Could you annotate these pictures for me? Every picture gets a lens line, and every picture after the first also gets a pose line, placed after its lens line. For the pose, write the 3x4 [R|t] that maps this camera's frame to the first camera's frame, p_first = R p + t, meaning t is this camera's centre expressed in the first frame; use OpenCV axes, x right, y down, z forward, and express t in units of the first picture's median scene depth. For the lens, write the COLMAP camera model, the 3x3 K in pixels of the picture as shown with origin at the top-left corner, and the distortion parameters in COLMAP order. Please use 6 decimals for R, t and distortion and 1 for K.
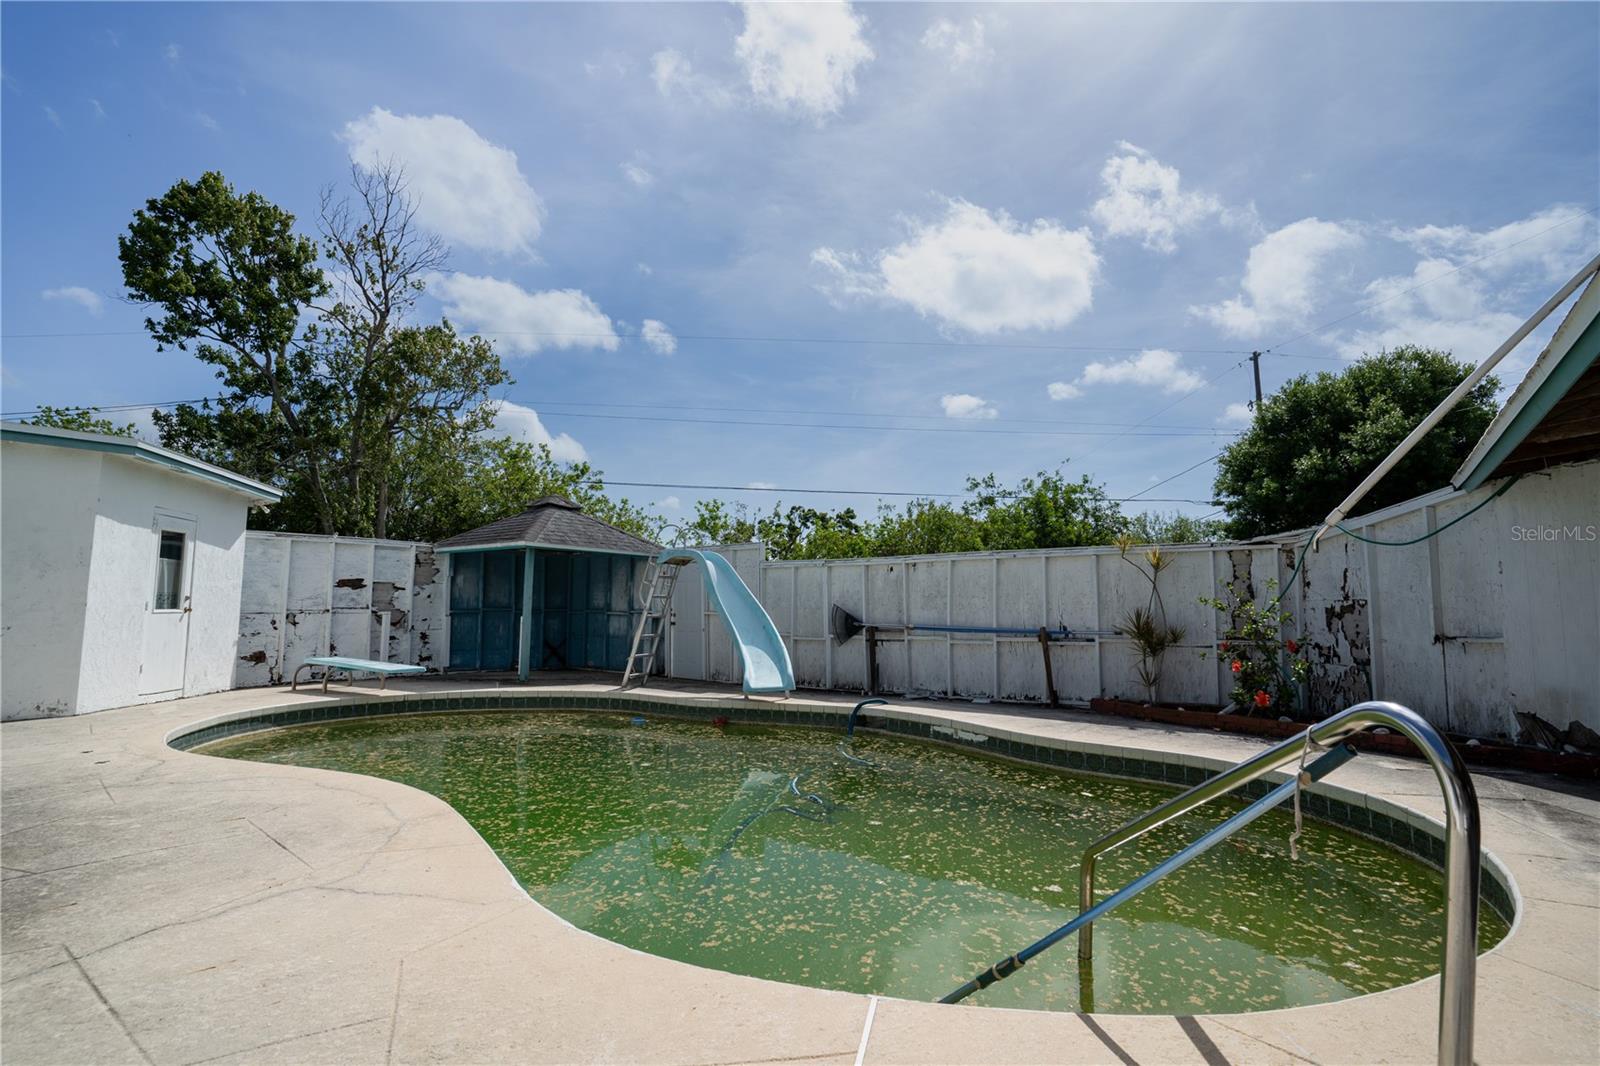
lens RADIAL K [[781.2, 0, 798.4], [0, 781.2, 532.3], [0, 0, 1]] dist [-0.019206, 0.002846]
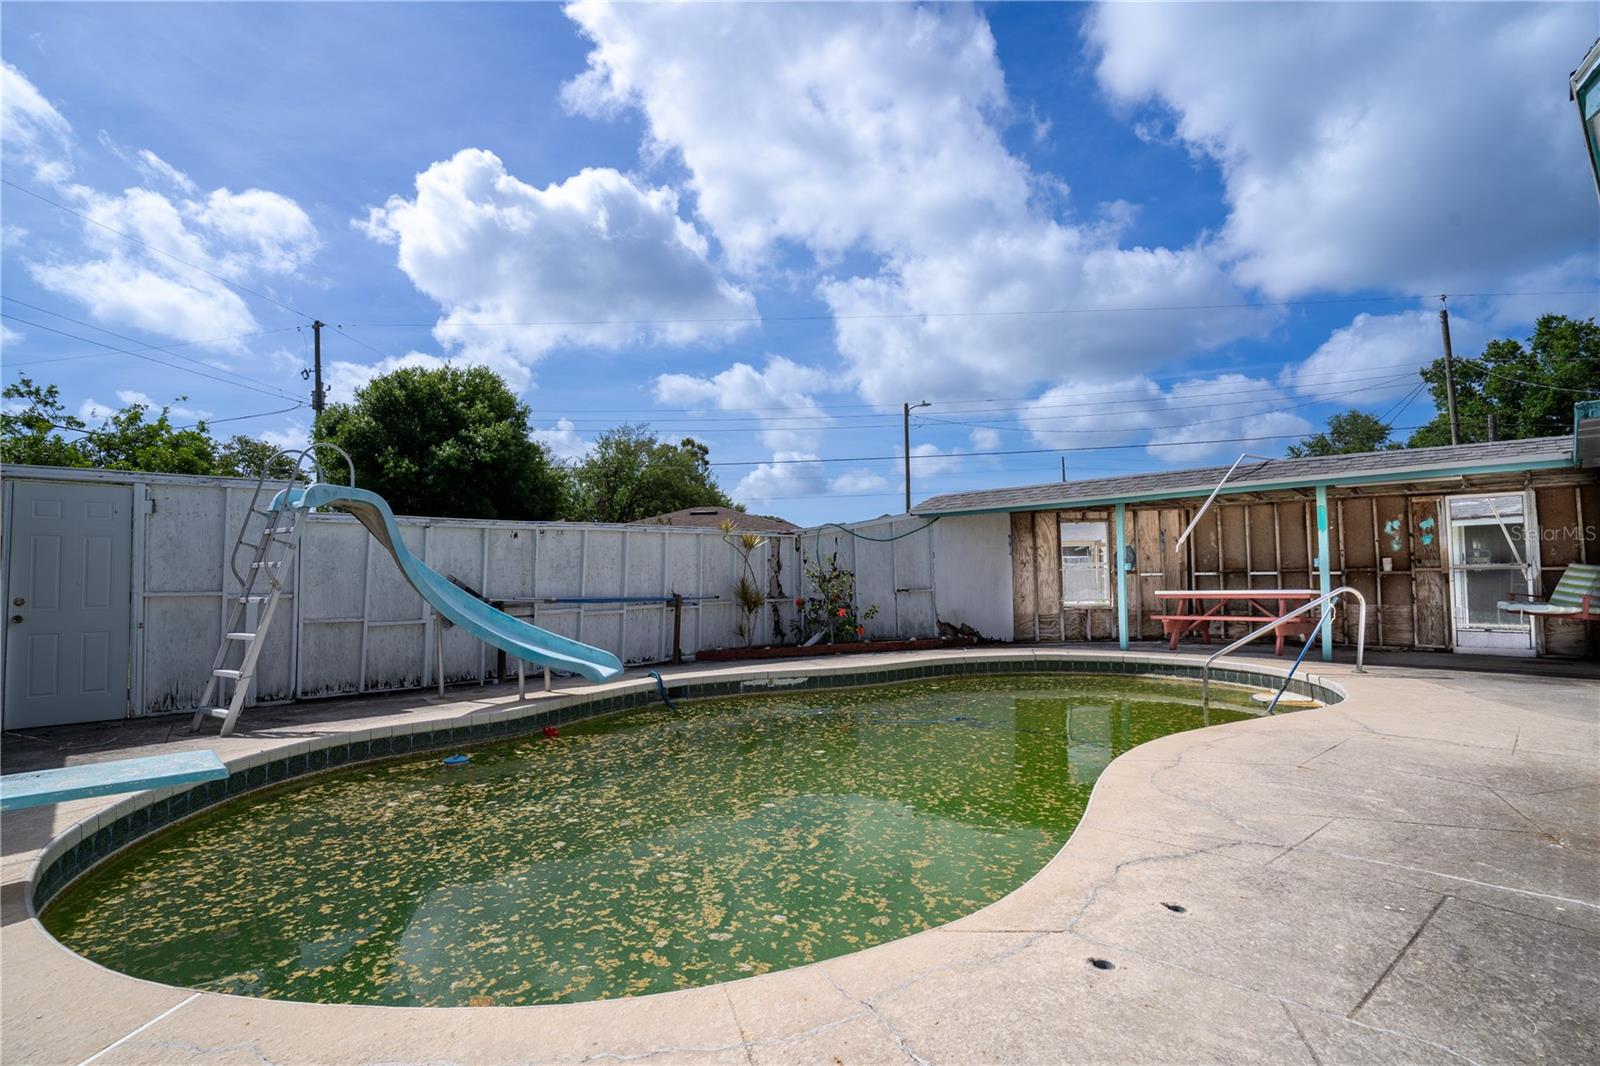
lens RADIAL K [[781.2, 0, 800.1], [0, 781.2, 530.0], [0, 0, 1]] dist [-0.019206, 0.002846]
pose [[0.168658, 0.056220, 0.984070, -0.858768], [-0.080788, 0.995801, -0.043044, 0.067415], [-0.982358, -0.072242, 0.172492, 0.685285]]
